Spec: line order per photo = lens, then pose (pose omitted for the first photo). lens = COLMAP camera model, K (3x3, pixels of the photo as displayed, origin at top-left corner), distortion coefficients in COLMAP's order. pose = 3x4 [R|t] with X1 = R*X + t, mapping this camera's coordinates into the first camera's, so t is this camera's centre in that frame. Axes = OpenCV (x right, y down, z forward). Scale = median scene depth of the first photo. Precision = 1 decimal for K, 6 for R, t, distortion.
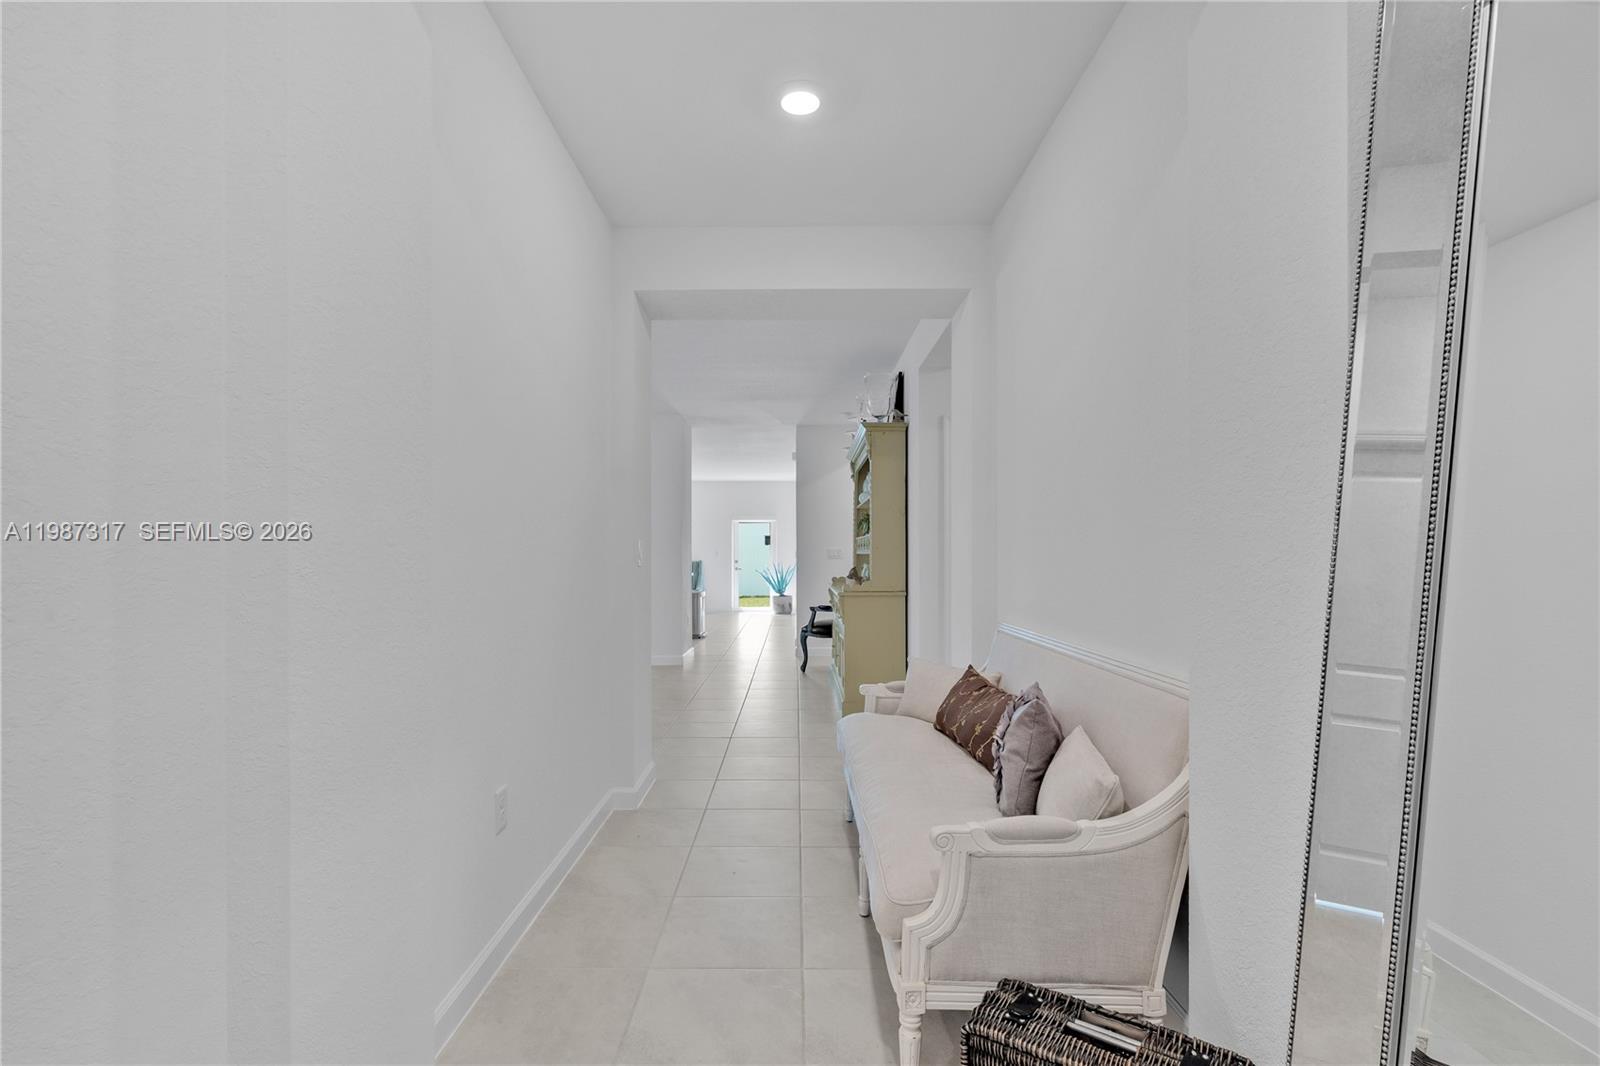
lens RADIAL K [[733.5, 0, 800.1], [0, 733.5, 540.4], [0, 0, 1]] dist [-0.000855, 0.001089]
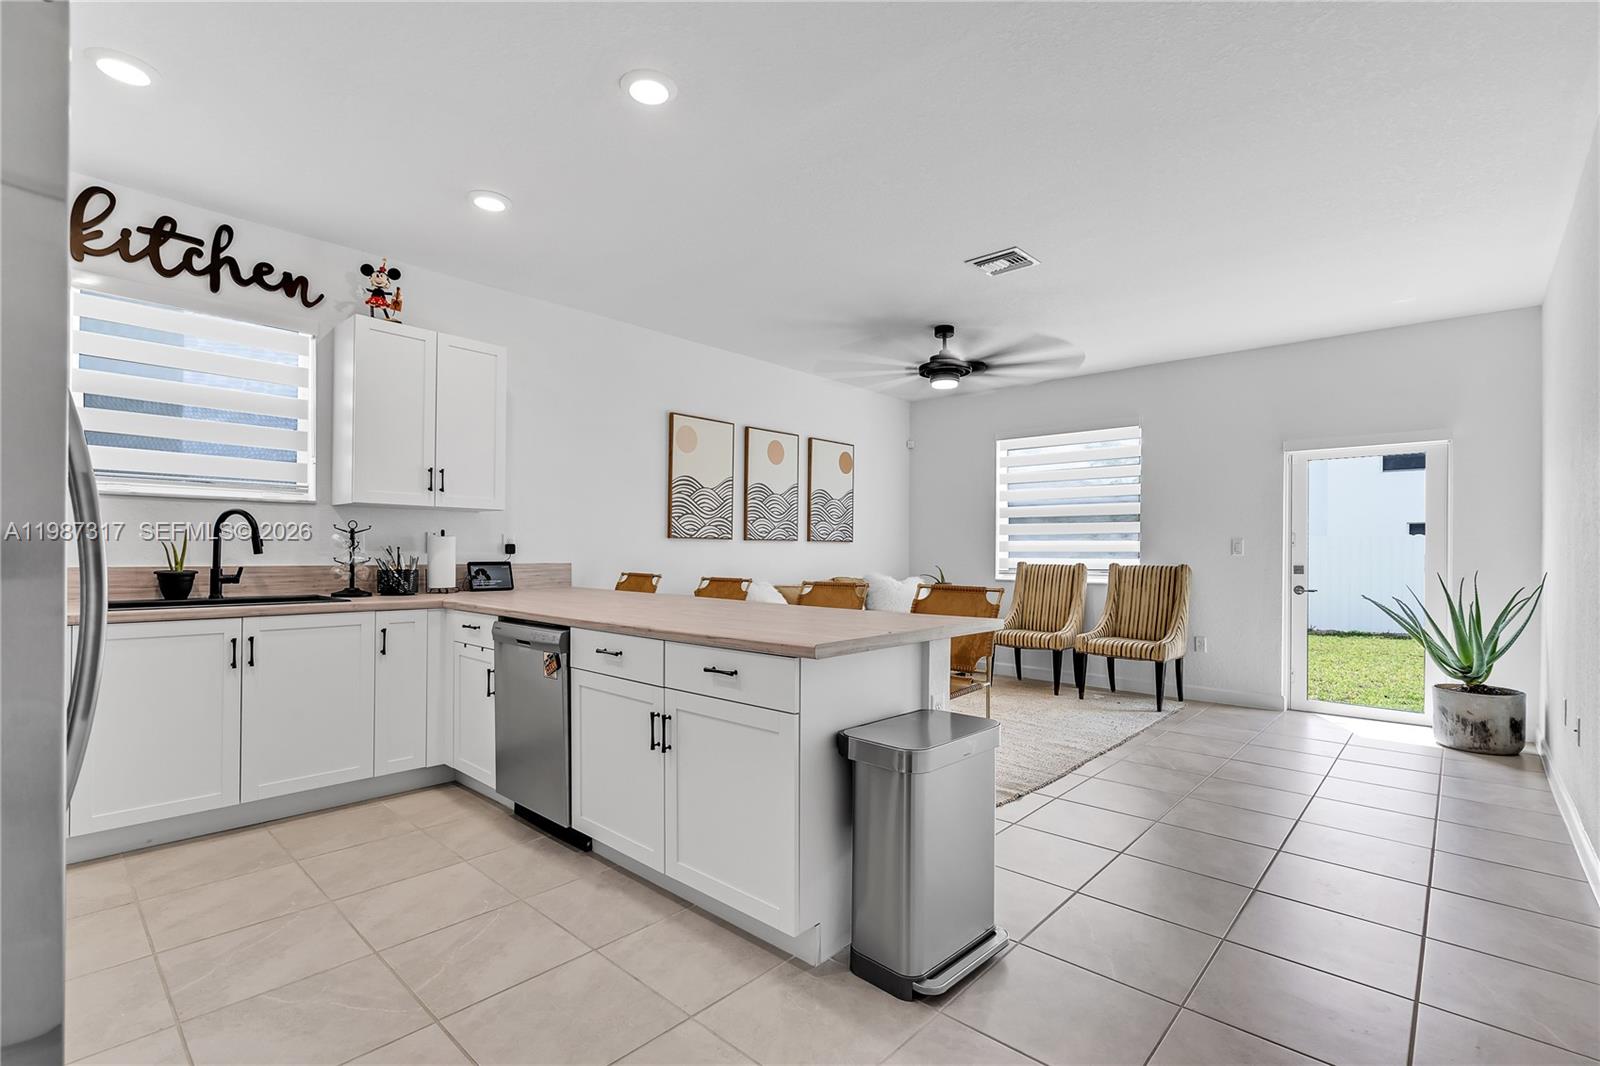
lens RADIAL K [[733.5, 0, 778.9], [0, 733.5, 558.0], [0, 0, 1]] dist [-0.000855, 0.001089]
pose [[0.725359, 0.011106, -0.688282, -0.051734], [0.008783, 0.999639, 0.025385, 0.025380], [0.688315, -0.024458, 0.724999, 1.181400]]
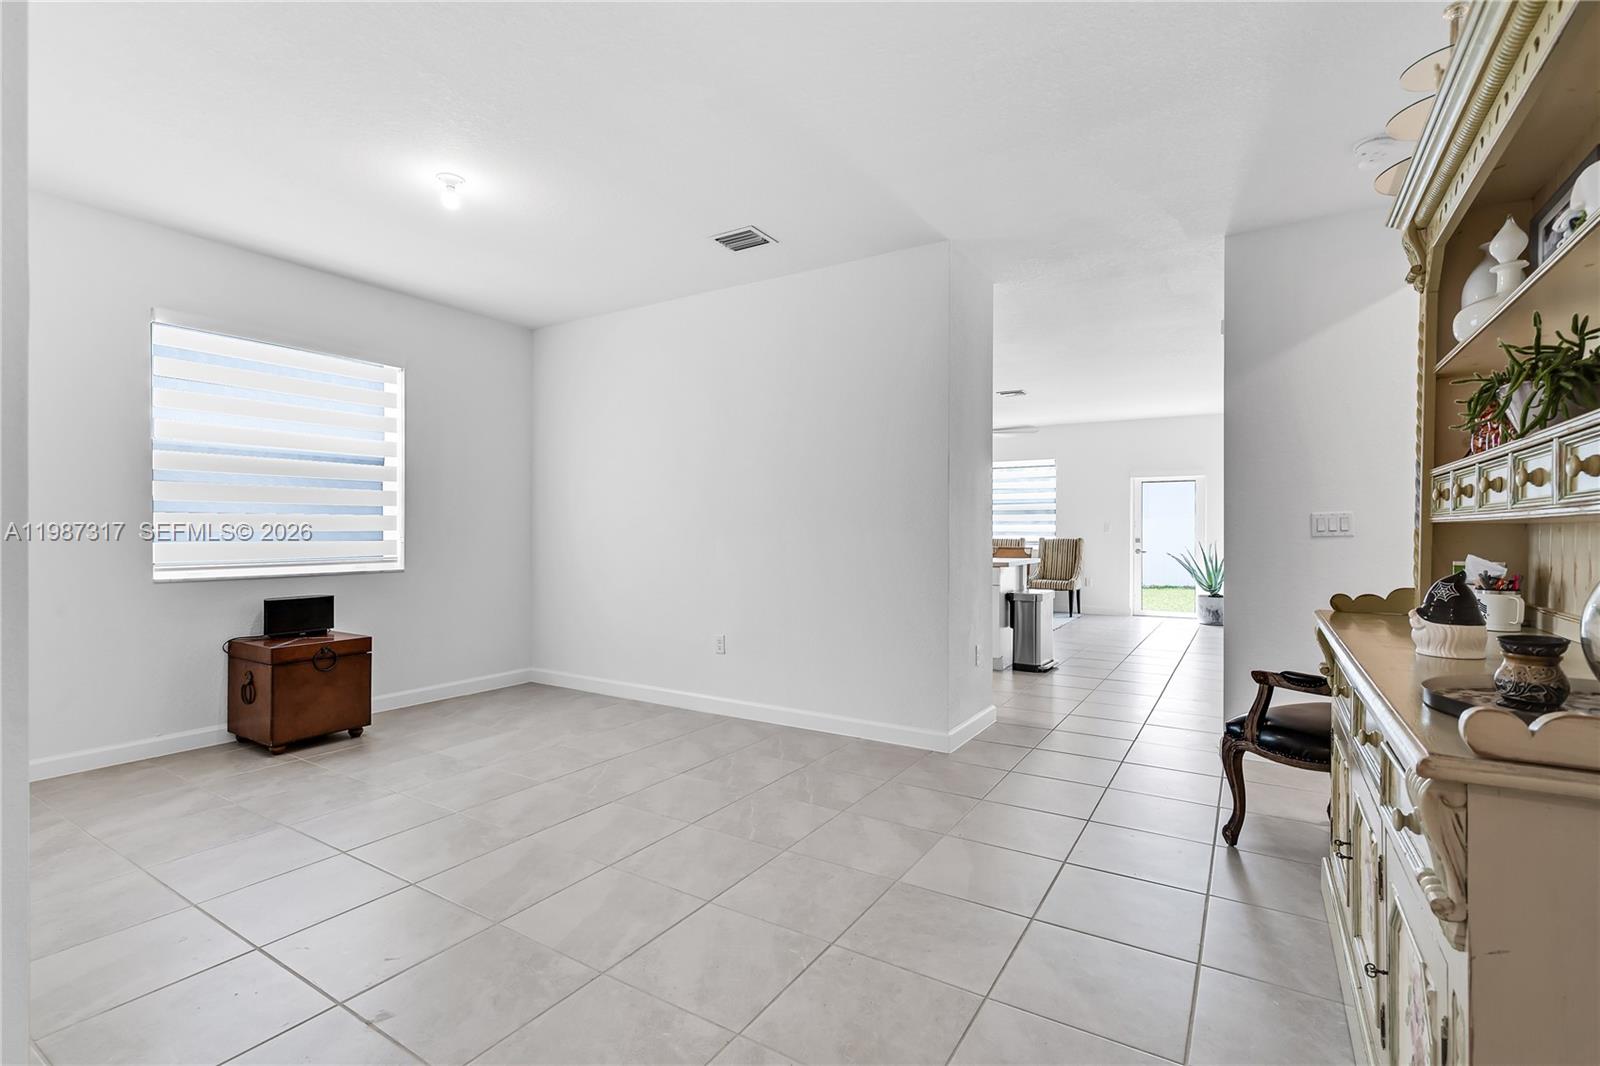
lens RADIAL K [[733.5, 0, 799.4], [0, 733.5, 532.7], [0, 0, 1]] dist [-0.000855, 0.001089]
pose [[0.846306, 0.002956, -0.532689, 0.016225], [0.008683, 0.999775, 0.019343, 0.013635], [0.532626, -0.020995, 0.846090, 0.570319]]
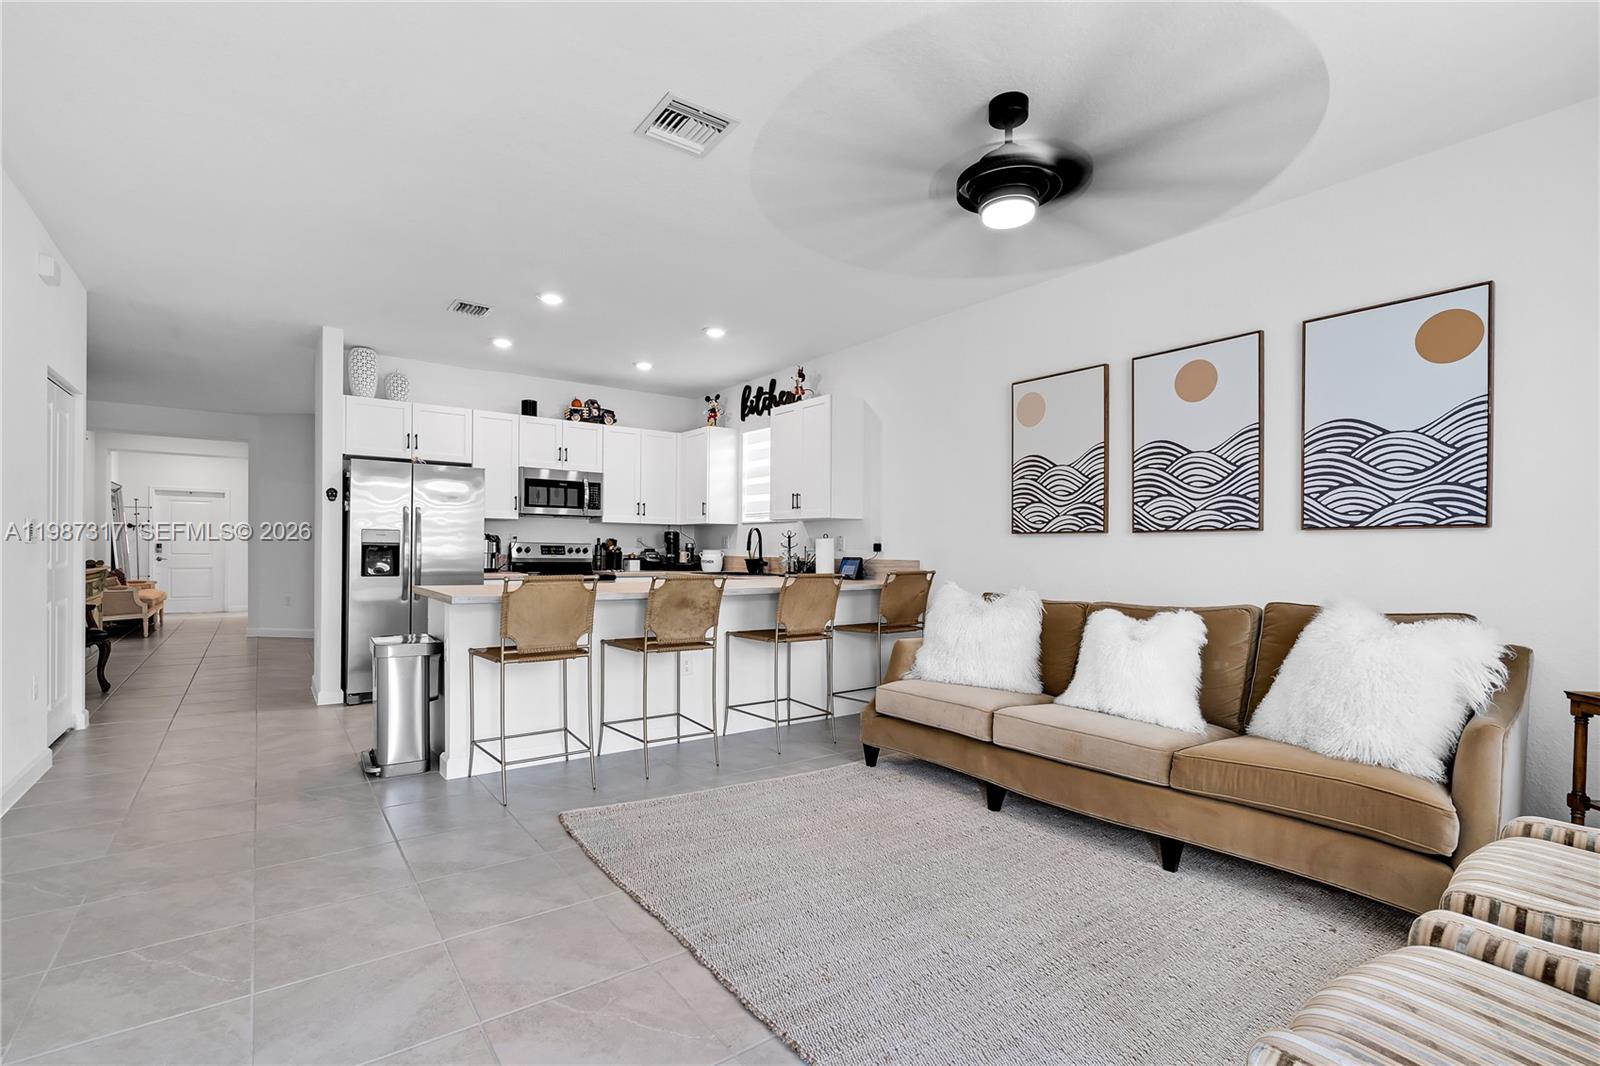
lens RADIAL K [[733.5, 0, 798.1], [0, 733.5, 538.4], [0, 0, 1]] dist [-0.000855, 0.001089]
pose [[-0.806141, -0.004730, -0.591704, -0.802462], [0.013257, 0.999573, -0.026052, 0.171637], [0.591575, -0.028846, -0.805734, 9.380321]]
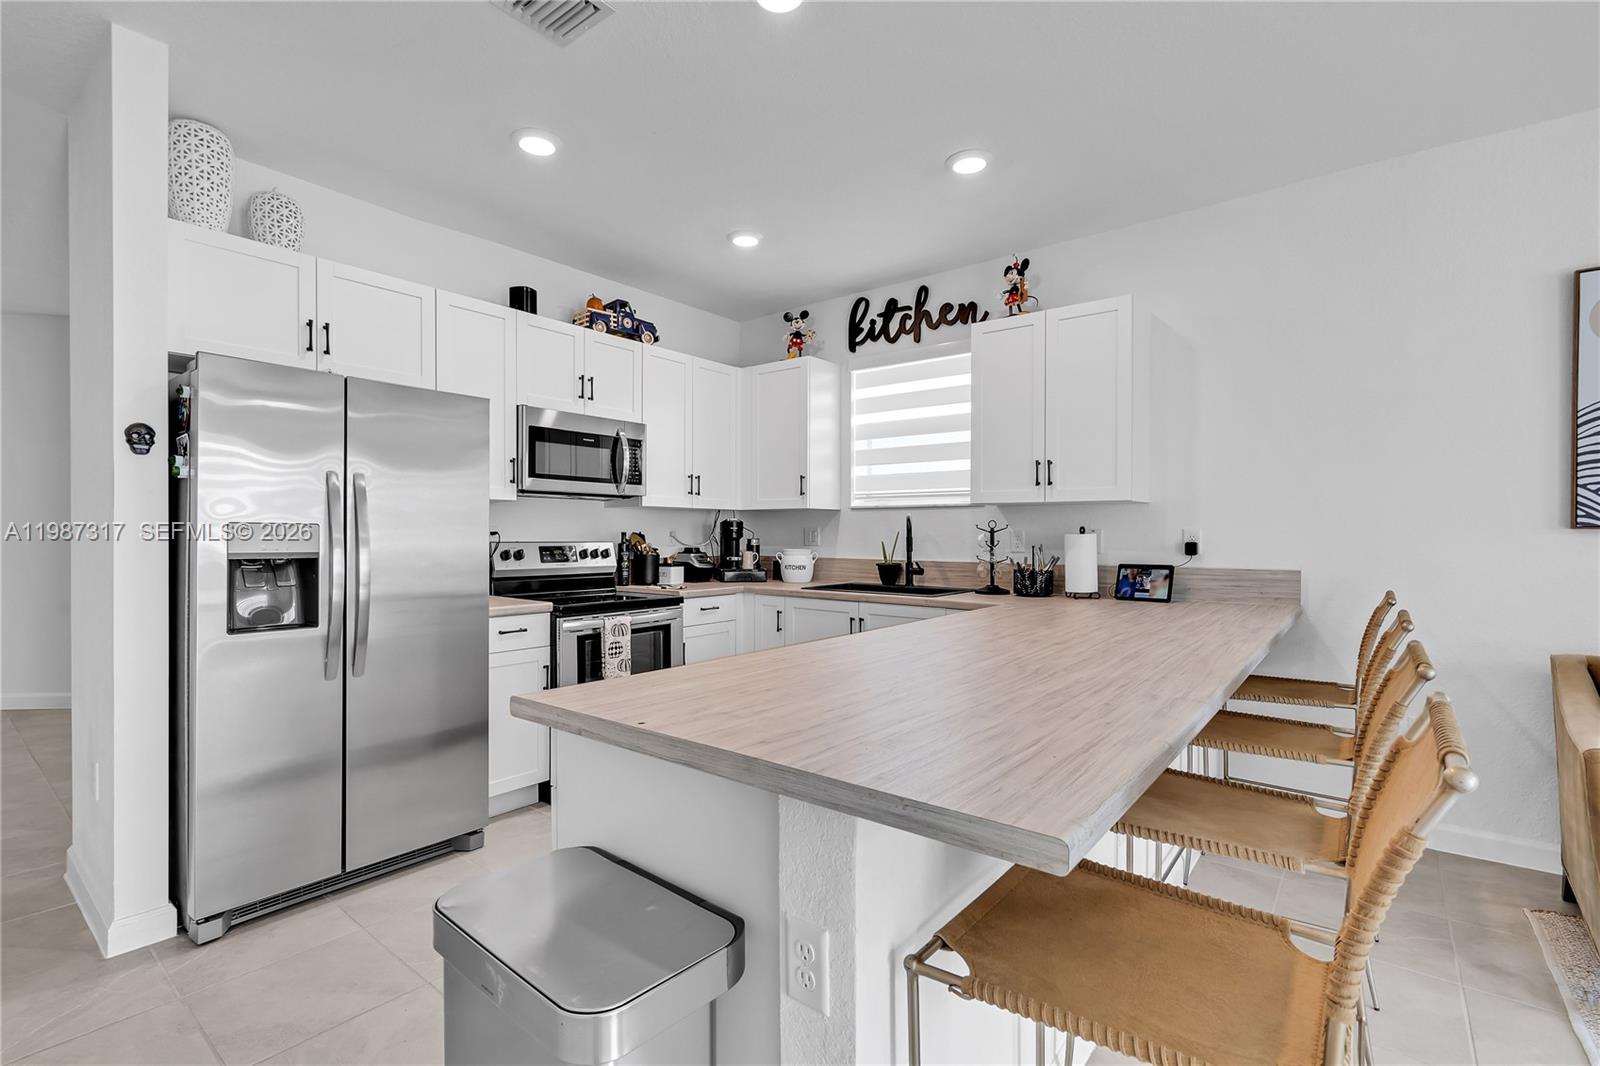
lens RADIAL K [[733.5, 0, 806.6], [0, 733.5, 523.1], [0, 0, 1]] dist [-0.000855, 0.001089]
pose [[-0.620305, -0.000510, -0.784360, -0.714404], [0.022888, 0.999562, -0.018751, -0.042409], [0.784027, -0.029584, -0.620022, 4.947627]]
